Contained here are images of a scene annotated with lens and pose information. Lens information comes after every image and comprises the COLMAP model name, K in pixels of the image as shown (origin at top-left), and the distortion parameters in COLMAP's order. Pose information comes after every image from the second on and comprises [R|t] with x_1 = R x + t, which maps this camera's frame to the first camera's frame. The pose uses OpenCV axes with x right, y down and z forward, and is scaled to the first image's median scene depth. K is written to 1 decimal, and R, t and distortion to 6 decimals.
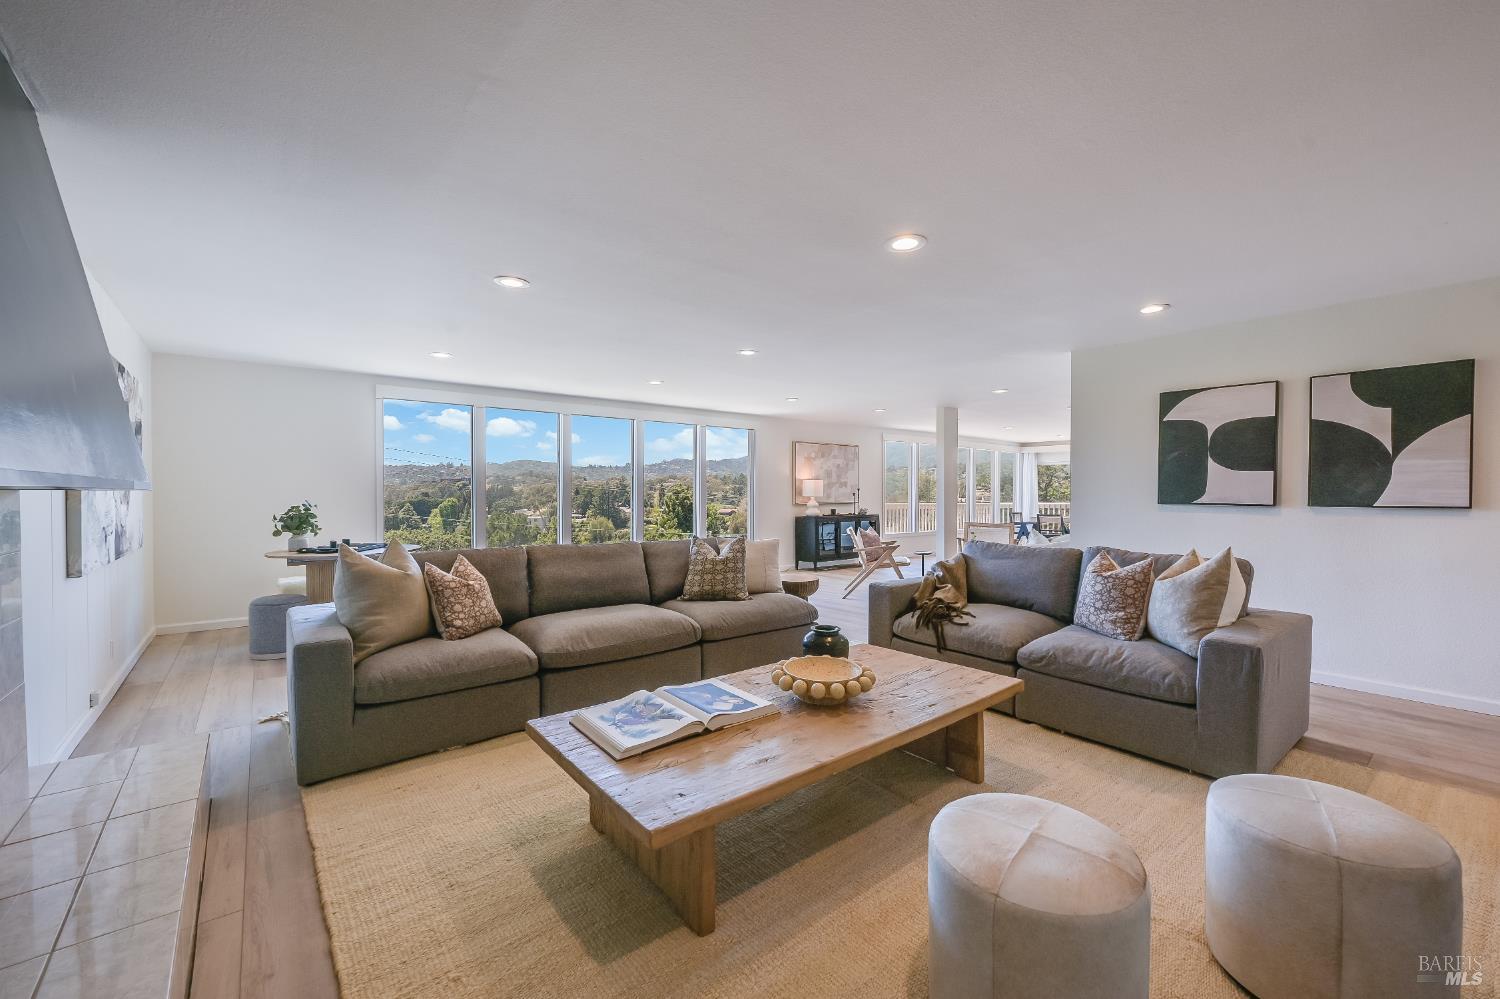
lens RADIAL K [[612.3, 0, 749.3], [0, 612.3, 494.9], [0, 0, 1]] dist [-0.001376, 0.000919]
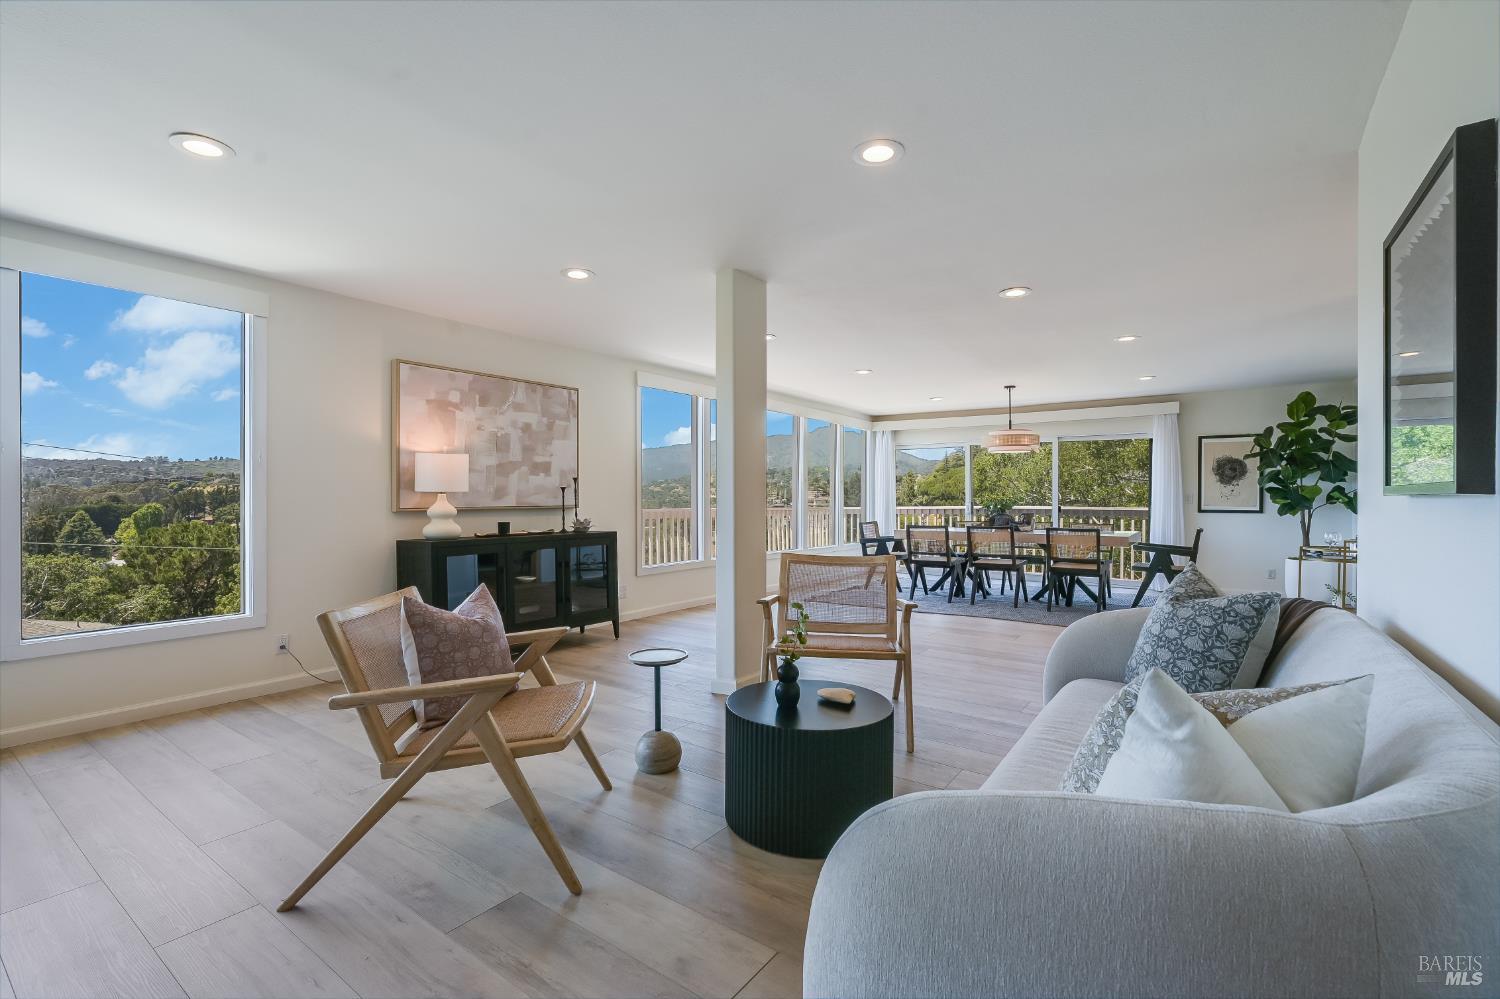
lens RADIAL K [[674.3, 0, 747.5], [0, 674.3, 496.0], [0, 0, 1]] dist [-0.003133, -0.000132]
pose [[0.965227, 0.000409, 0.261411, 0.183972], [0.000765, 0.999990, -0.004389, 0.007184], [-0.261410, 0.004436, 0.965218, 0.496248]]
